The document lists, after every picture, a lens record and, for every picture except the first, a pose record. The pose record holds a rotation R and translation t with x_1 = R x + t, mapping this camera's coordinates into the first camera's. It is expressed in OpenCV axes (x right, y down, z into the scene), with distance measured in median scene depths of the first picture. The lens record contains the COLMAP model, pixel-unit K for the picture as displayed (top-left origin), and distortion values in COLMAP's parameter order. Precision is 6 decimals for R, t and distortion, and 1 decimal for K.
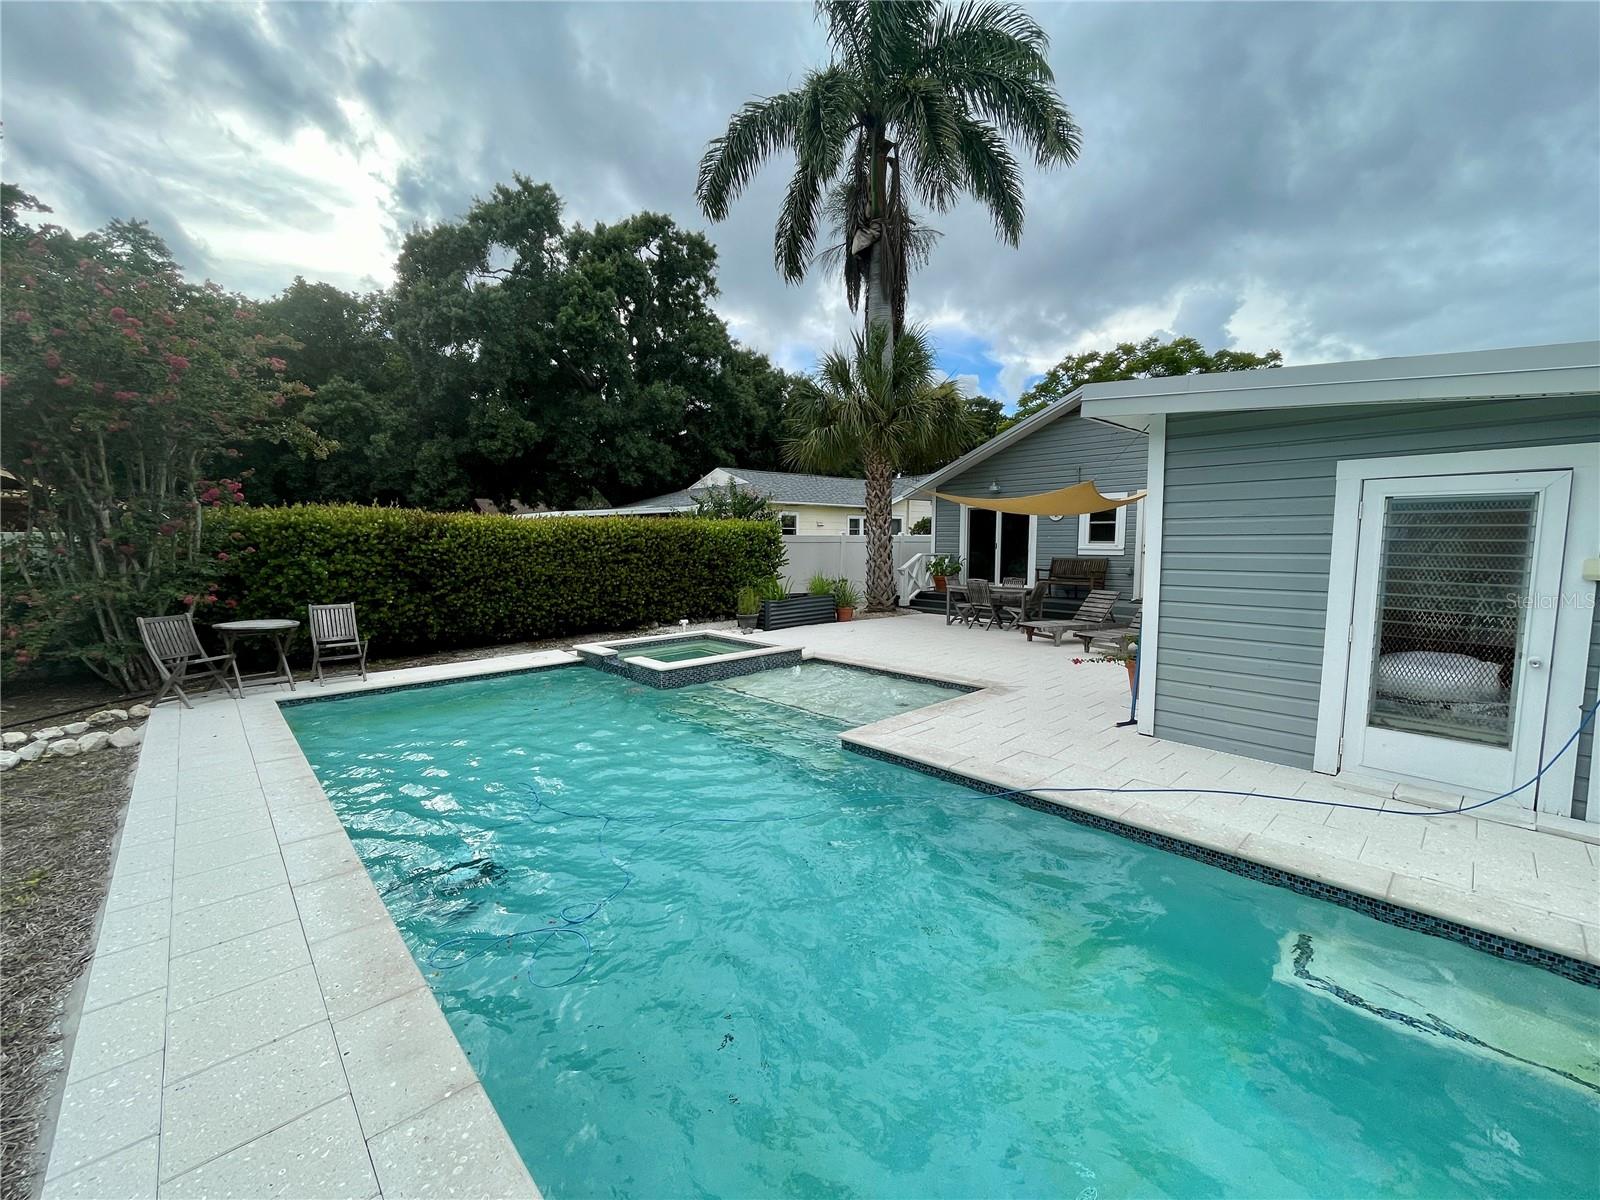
lens RADIAL K [[648.9, 0, 806.4], [0, 648.9, 599.1], [0, 0, 1]] dist [-0.002333, 0.000398]
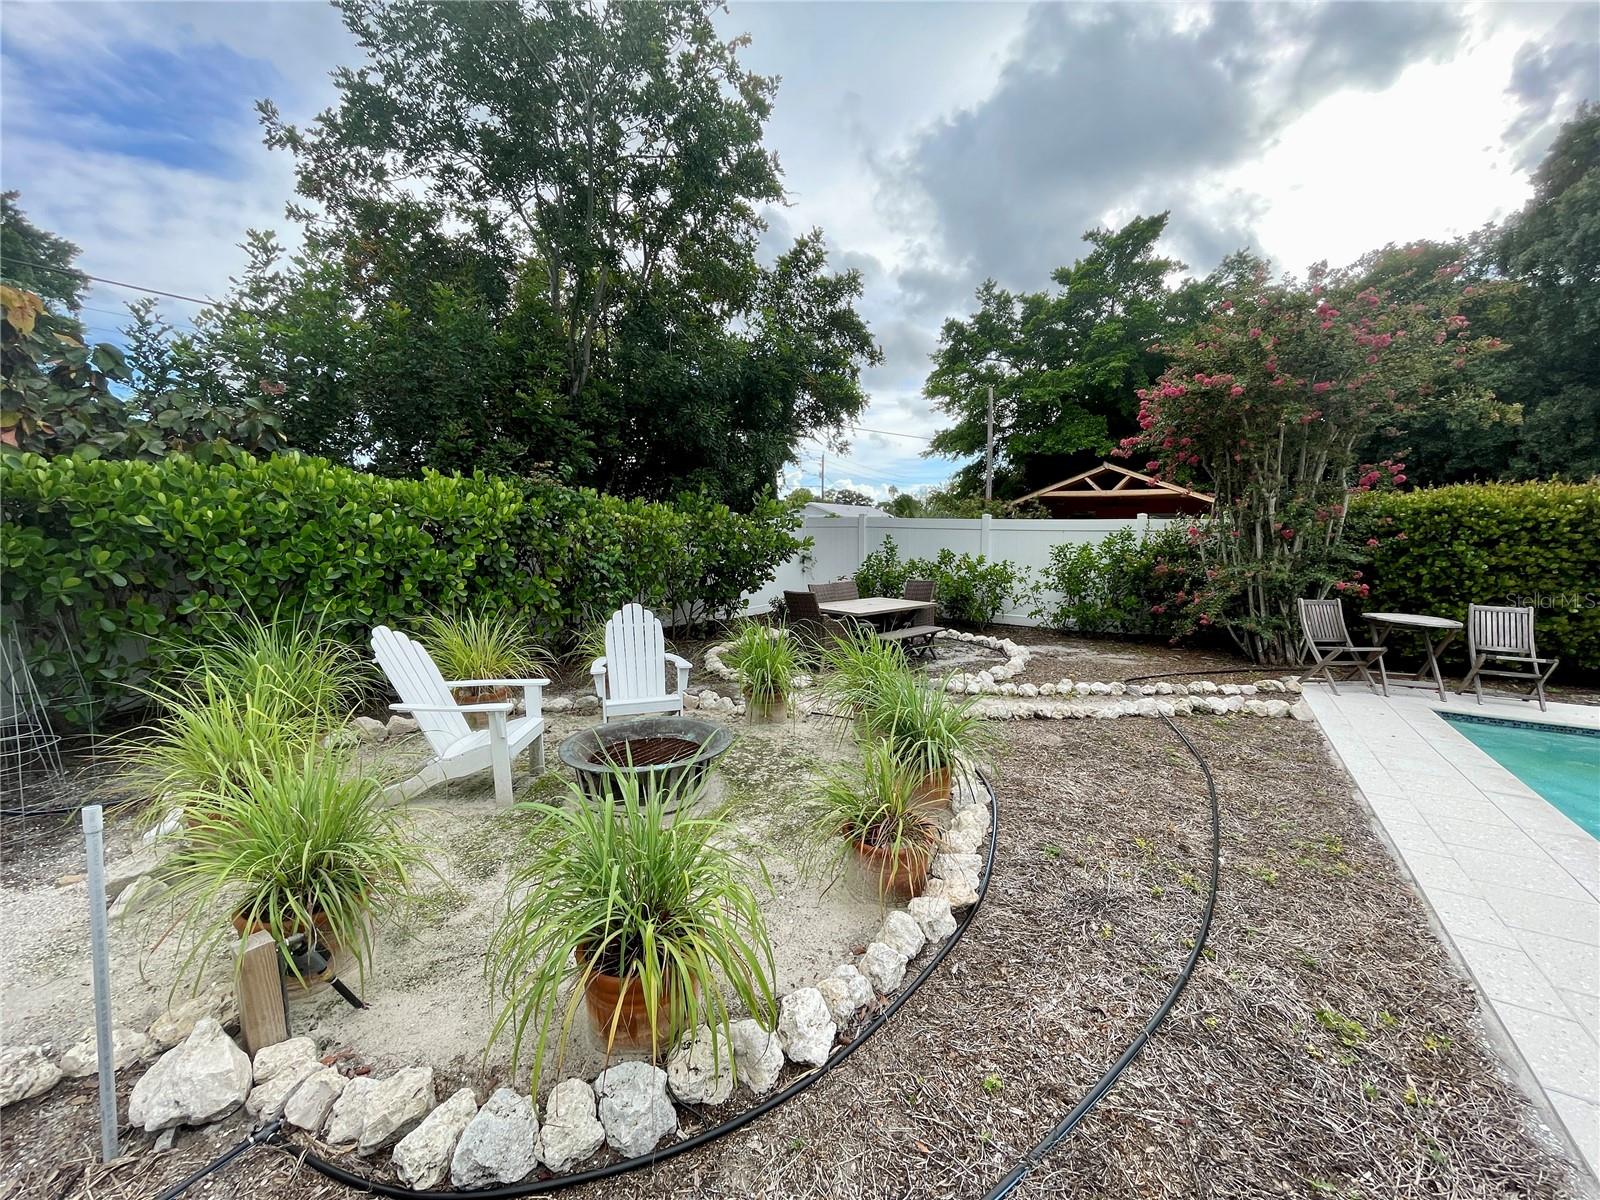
lens RADIAL K [[648.9, 0, 800.2], [0, 648.9, 599.9], [0, 0, 1]] dist [-0.002333, 0.000398]
pose [[0.256443, 0.110830, -0.960184, -0.184088], [-0.096609, 0.991369, 0.088628, 0.013166], [0.961719, 0.070034, 0.264937, -0.050555]]
